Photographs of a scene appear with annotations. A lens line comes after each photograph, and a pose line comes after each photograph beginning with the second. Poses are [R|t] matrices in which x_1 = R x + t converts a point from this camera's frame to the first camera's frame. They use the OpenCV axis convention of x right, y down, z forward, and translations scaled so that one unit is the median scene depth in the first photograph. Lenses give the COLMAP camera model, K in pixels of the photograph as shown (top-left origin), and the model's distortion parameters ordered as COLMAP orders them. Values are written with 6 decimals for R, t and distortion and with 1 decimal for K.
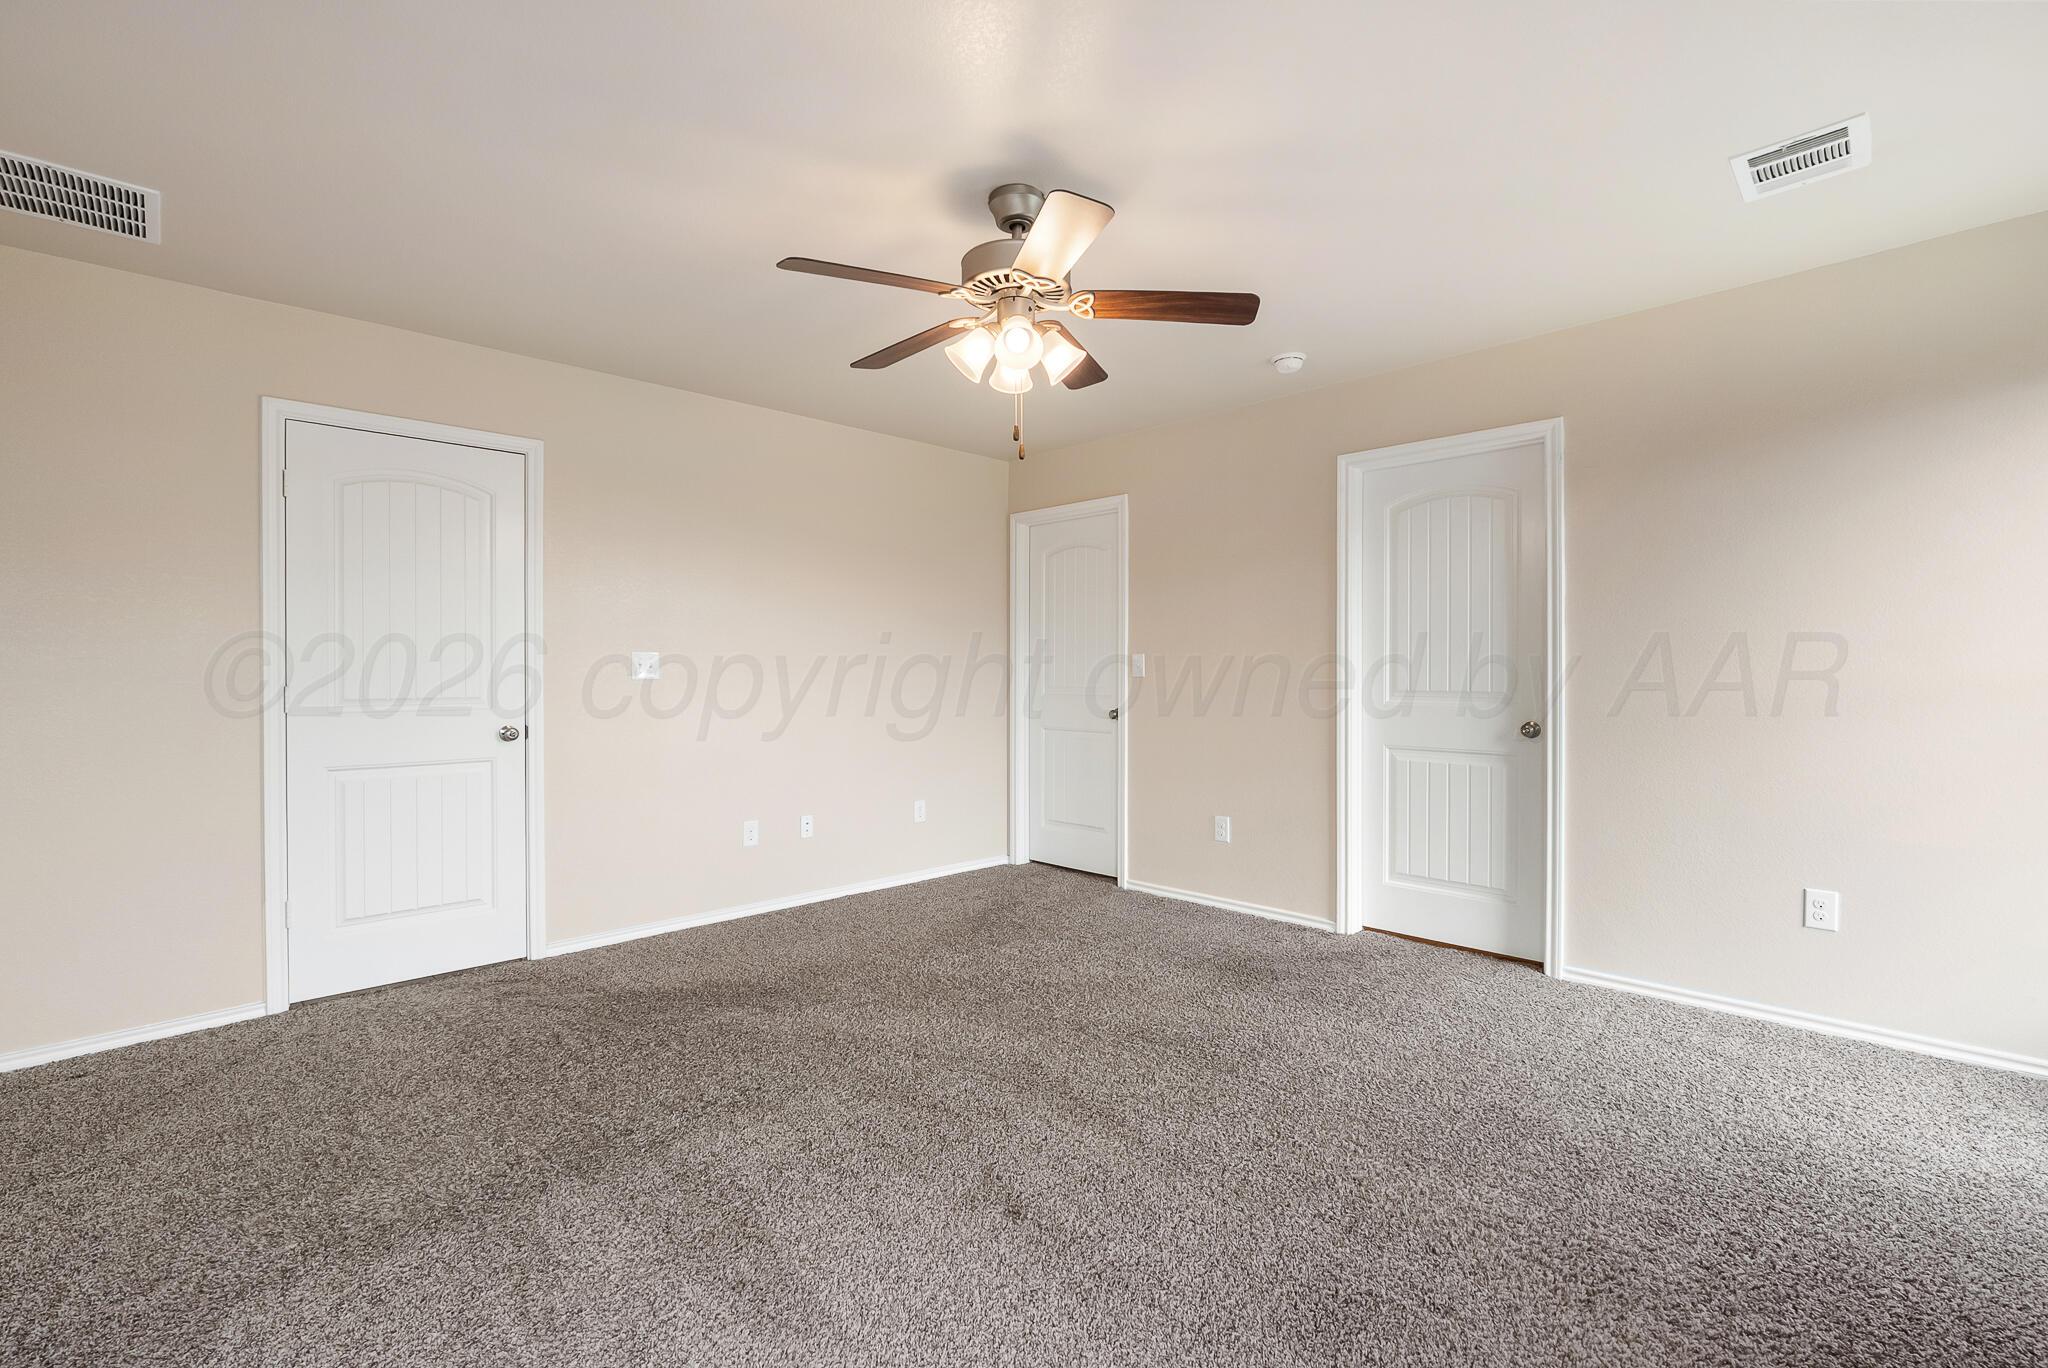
lens RADIAL K [[933.6, 0, 1024.0], [0, 933.6, 684.0], [0, 0, 1]] dist [-0.013326, -0.000281]
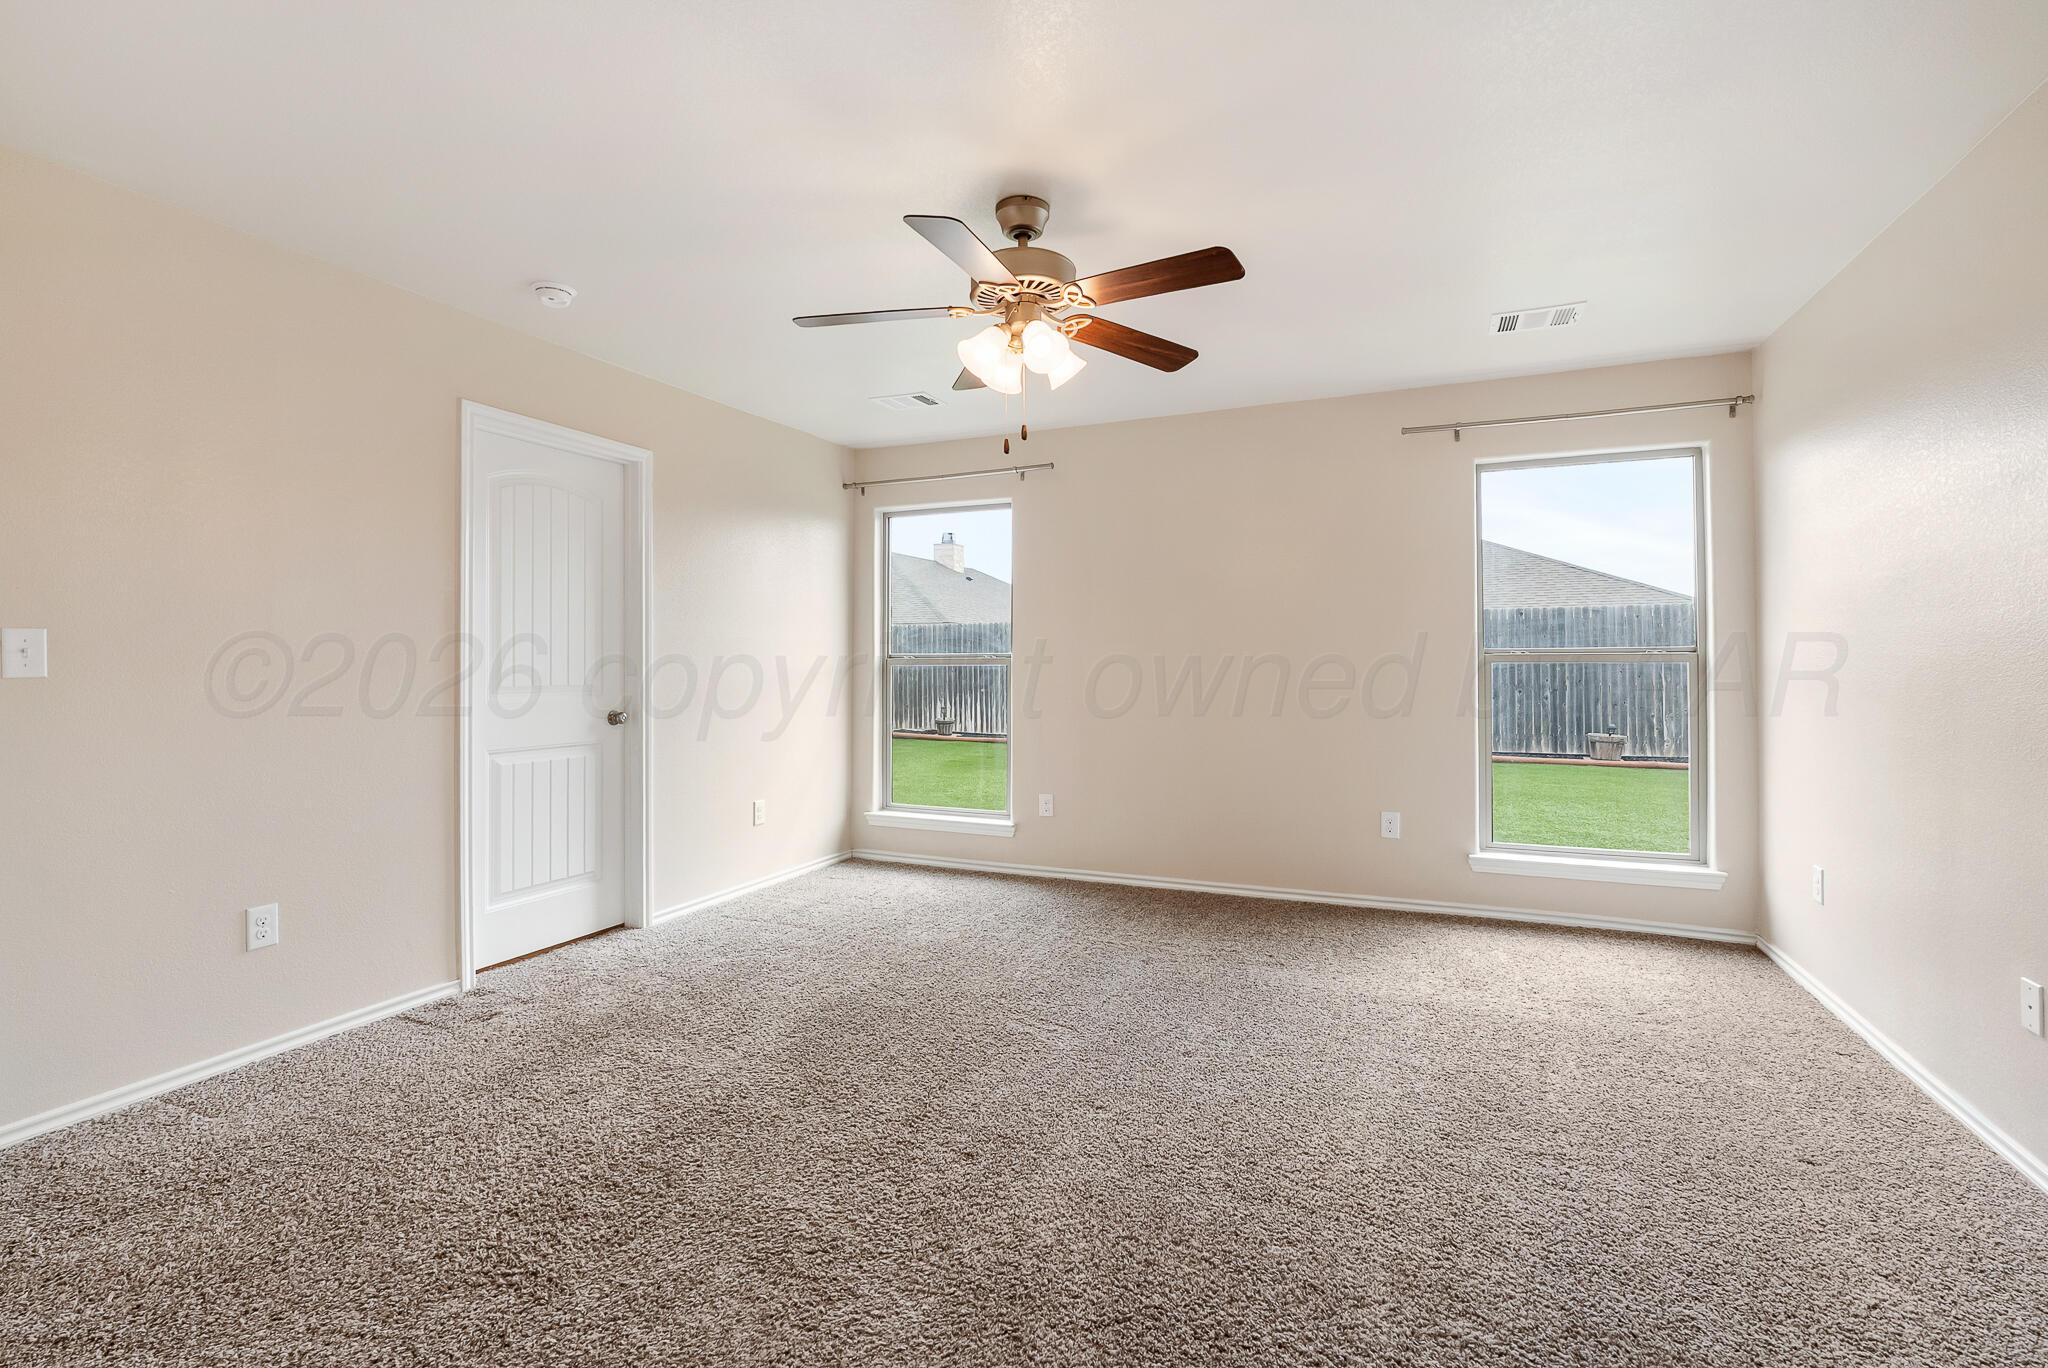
lens RADIAL K [[949.8, 0, 1015.6], [0, 949.8, 658.8], [0, 0, 1]] dist [0.012073, 0.000099]
pose [[-0.392614, 0.008712, 0.919662, -0.647292], [0.015266, 0.999879, -0.002954, -0.009066], [-0.919577, 0.012880, -0.392699, 0.944414]]
